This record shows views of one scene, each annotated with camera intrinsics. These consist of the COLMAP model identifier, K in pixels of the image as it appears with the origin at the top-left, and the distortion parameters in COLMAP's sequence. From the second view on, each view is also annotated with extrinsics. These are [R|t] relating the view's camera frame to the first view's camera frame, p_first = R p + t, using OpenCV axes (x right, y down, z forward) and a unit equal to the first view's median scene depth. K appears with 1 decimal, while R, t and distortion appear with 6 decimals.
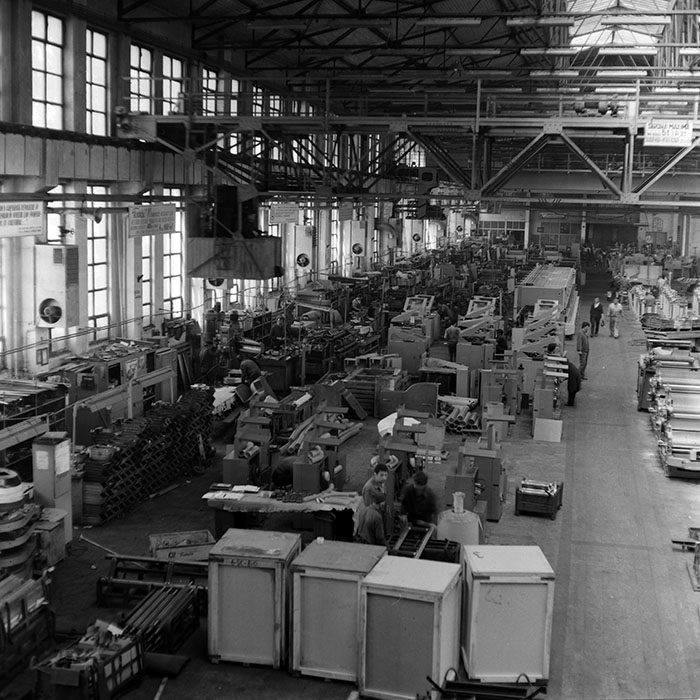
lens RADIAL K [[1097.3, 0, 350.9], [0, 1097.3, 344.3], [0, 0, 1]] dist [-0.022212, 0.000000]
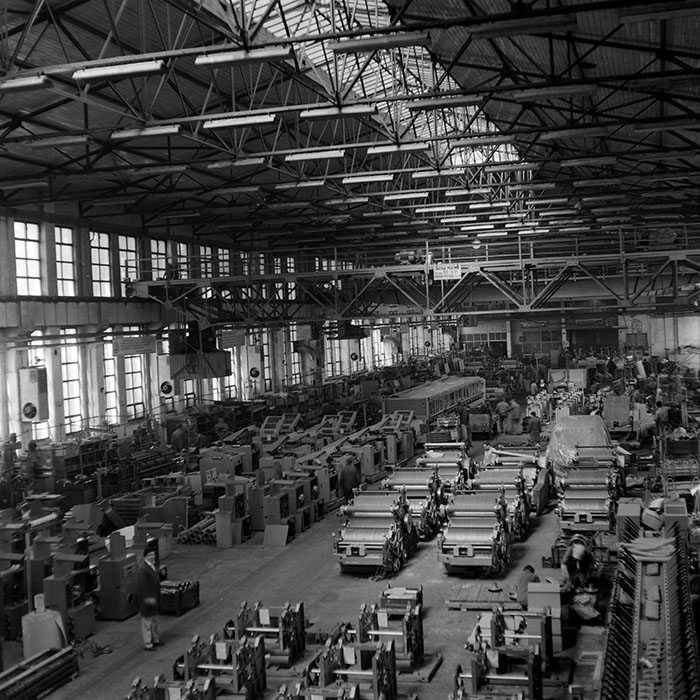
lens RADIAL K [[1097.3, 0, 351.3], [0, 1097.3, 354.4], [0, 0, 1]] dist [-0.022212, 0.000000]
pose [[0.995794, -0.066420, -0.063105, 0.288889], [0.059746, 0.992955, -0.102330, 0.014870], [0.069457, 0.098129, 0.992747, -0.063011]]
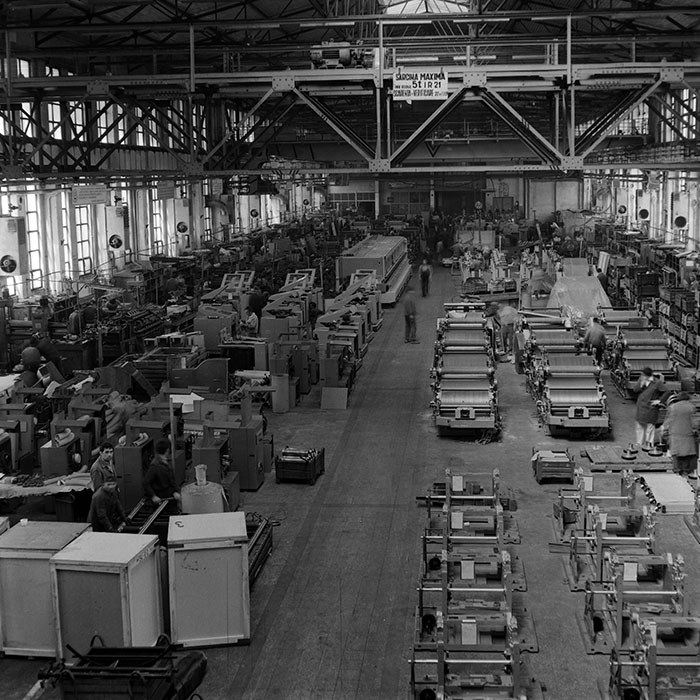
lens RADIAL K [[1097.3, 0, 361.2], [0, 1097.3, 359.5], [0, 0, 1]] dist [-0.022212, 0.000000]
pose [[0.991648, -0.058766, 0.114808, 0.078797], [0.054561, 0.997732, 0.039430, 0.003234], [-0.116865, -0.032836, 0.992605, -0.014117]]
